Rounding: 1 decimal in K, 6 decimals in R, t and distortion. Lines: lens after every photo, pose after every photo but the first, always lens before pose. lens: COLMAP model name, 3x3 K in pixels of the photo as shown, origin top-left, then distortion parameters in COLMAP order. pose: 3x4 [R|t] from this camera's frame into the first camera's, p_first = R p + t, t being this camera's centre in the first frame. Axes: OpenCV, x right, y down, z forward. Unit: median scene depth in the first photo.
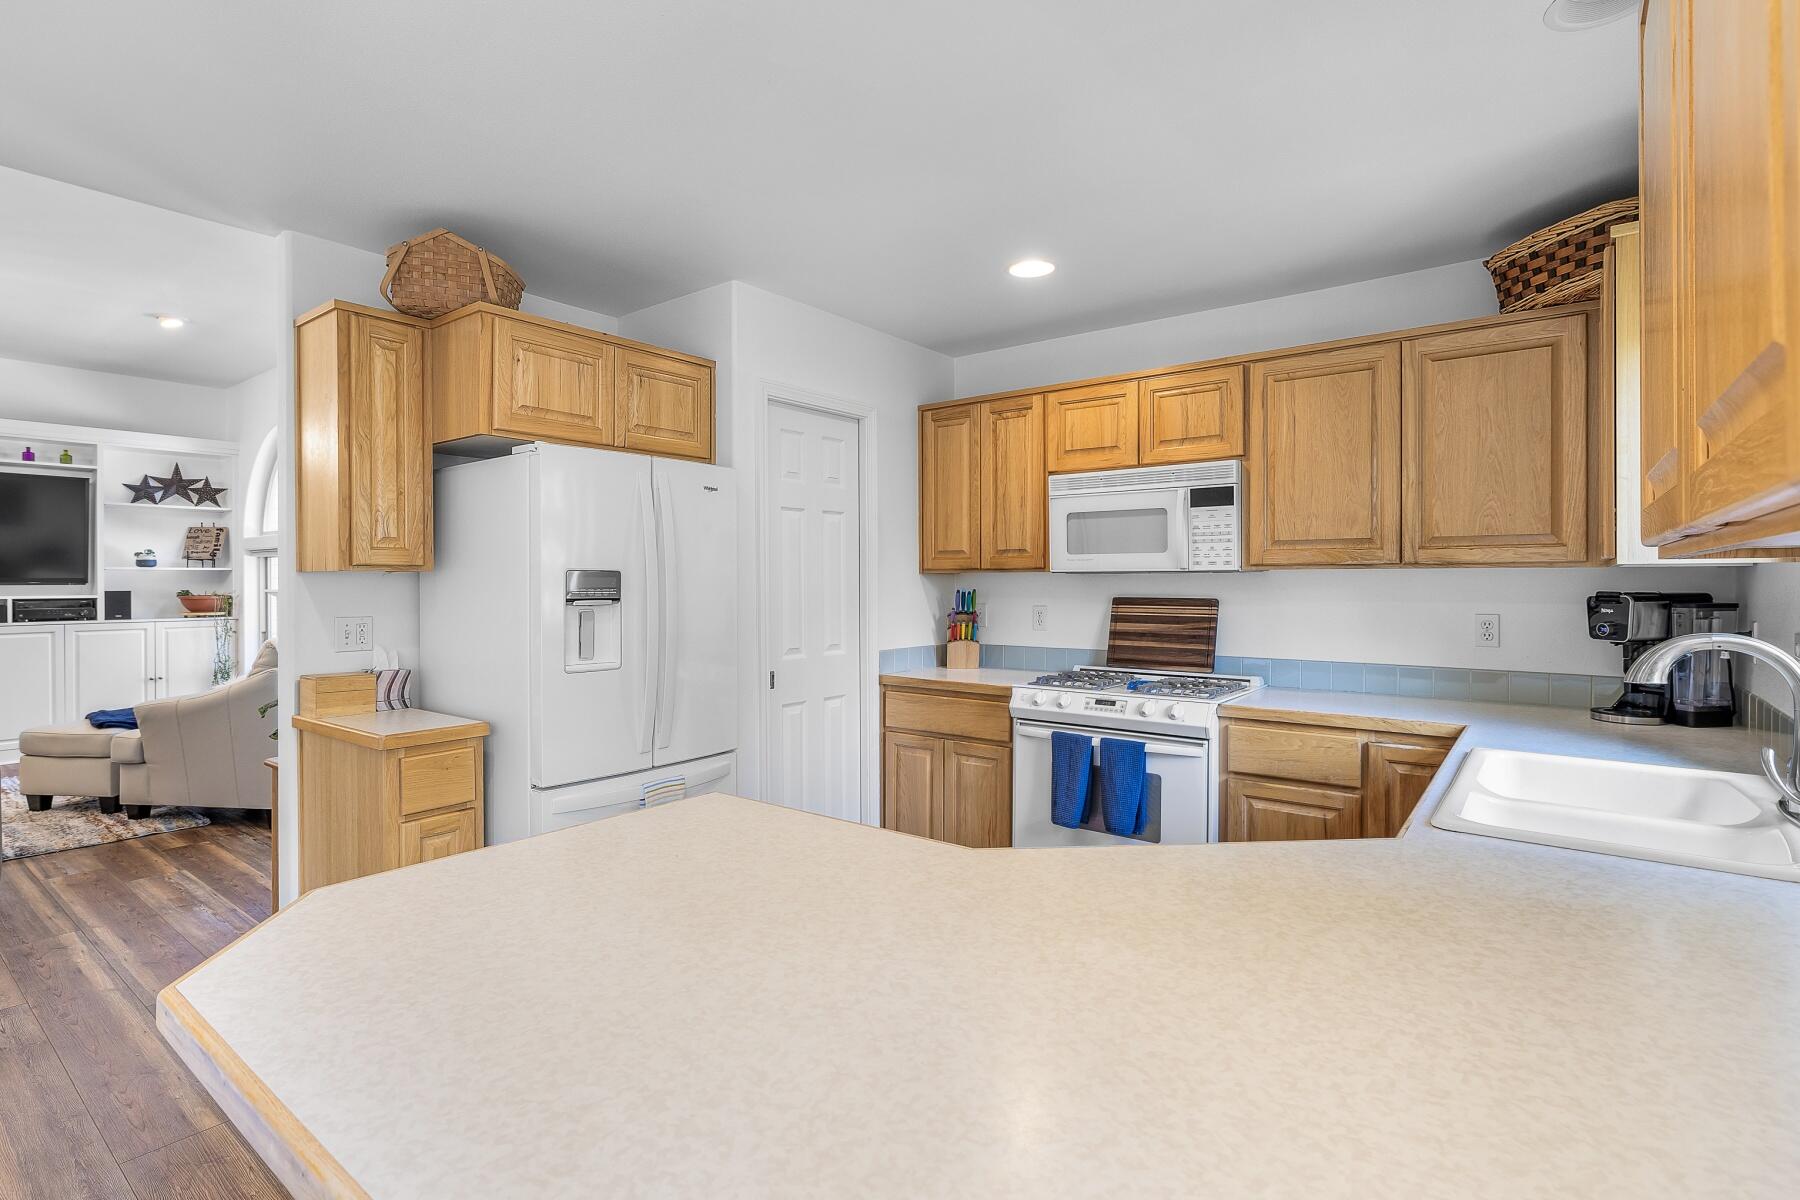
lens RADIAL K [[858.5, 0, 884.3], [0, 858.5, 588.9], [0, 0, 1]] dist [-0.002025, 0.000310]
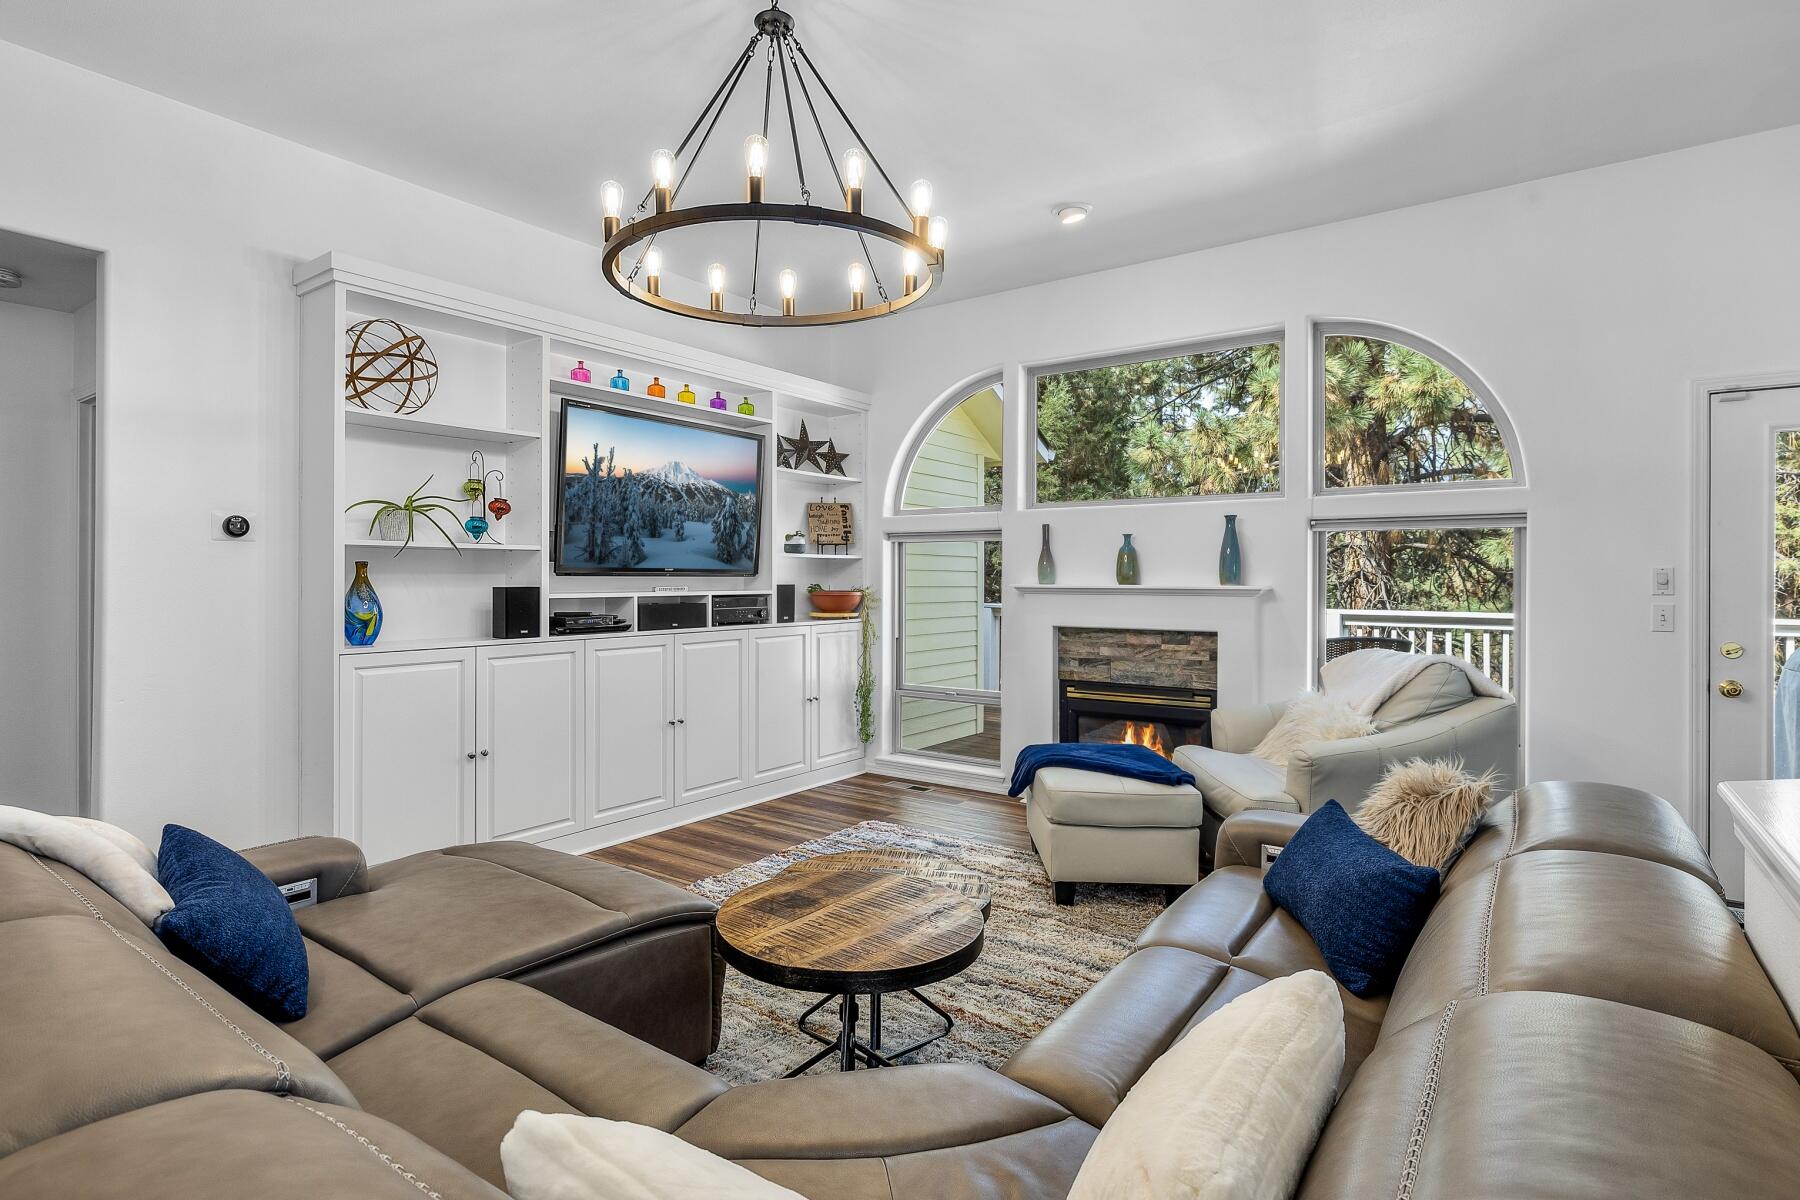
lens RADIAL K [[899.1, 0, 905.8], [0, 899.1, 573.7], [0, 0, 1]] dist [-0.004106, -0.000123]
pose [[0.999028, 0.004544, 0.043855, -0.777635], [-0.004069, 0.999932, -0.010916, 0.000821], [-0.043902, 0.010727, 0.998978, 0.188258]]
